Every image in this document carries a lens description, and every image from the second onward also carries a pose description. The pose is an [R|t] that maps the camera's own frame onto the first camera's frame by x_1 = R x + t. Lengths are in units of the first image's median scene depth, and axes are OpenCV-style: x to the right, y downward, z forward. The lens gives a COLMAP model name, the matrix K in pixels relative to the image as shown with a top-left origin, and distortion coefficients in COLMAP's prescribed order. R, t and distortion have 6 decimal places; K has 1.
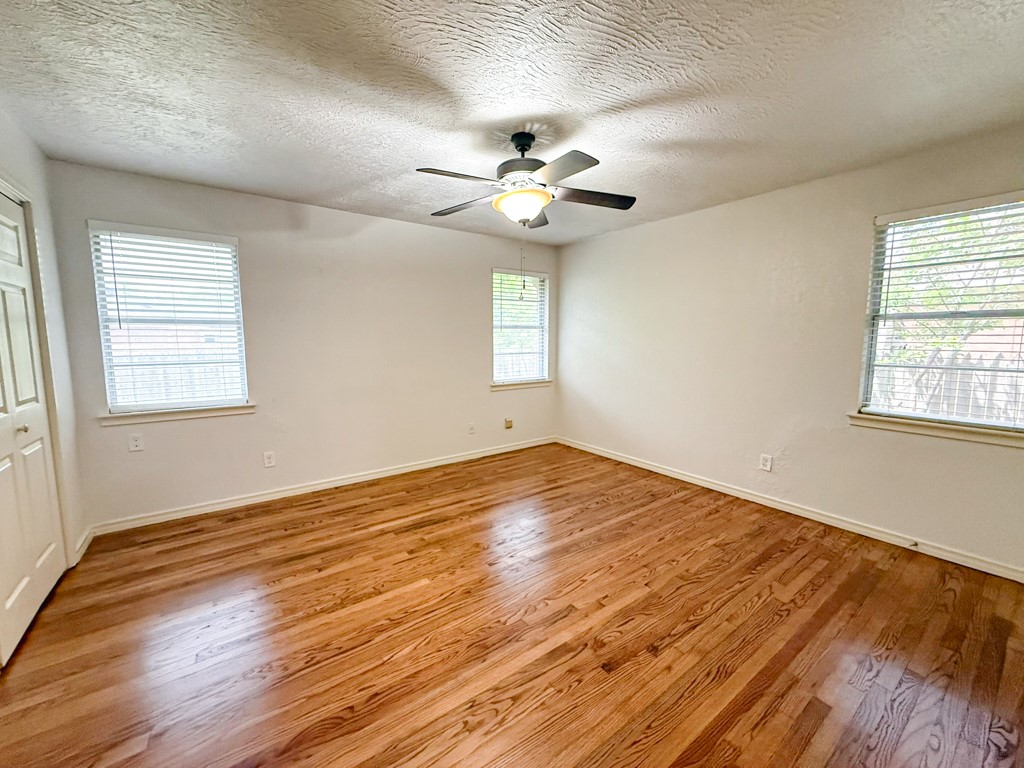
lens RADIAL K [[405.7, 0, 510.0], [0, 405.7, 382.5], [0, 0, 1]] dist [0.000697, -0.000597]
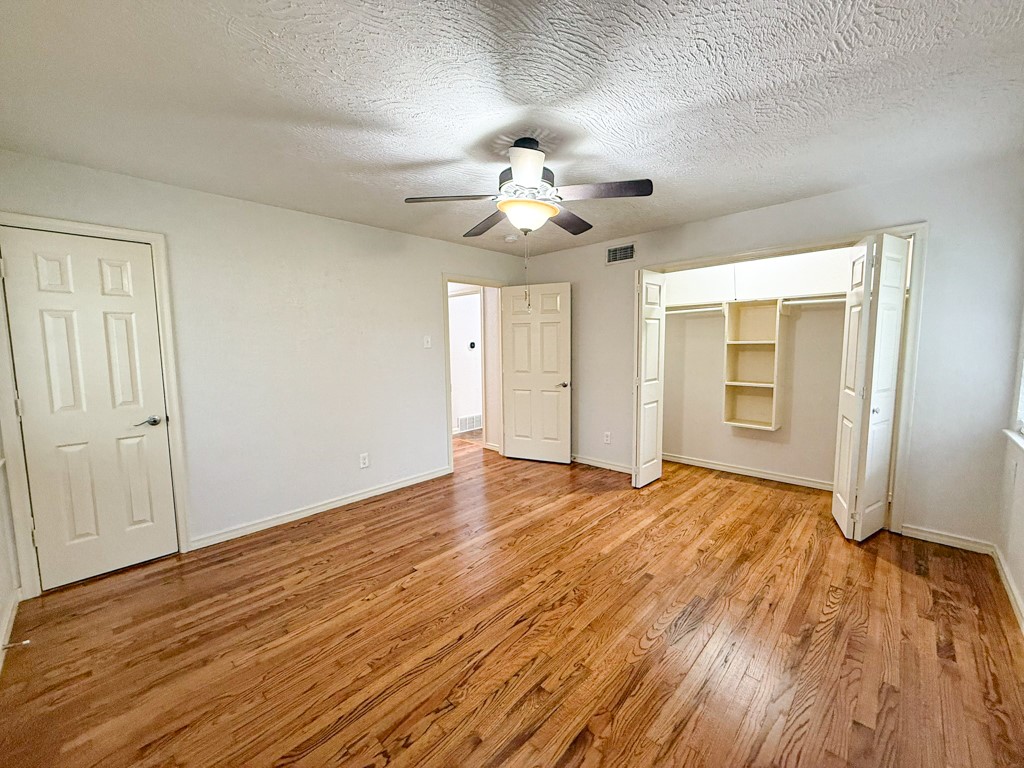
lens RADIAL K [[405.7, 0, 511.9], [0, 405.7, 381.9], [0, 0, 1]] dist [0.000697, -0.000597]
pose [[-0.984177, 0.033266, -0.174040, 0.243048], [-0.002804, 0.979171, 0.203016, -0.236263], [0.177168, 0.200291, -0.963584, 1.955971]]
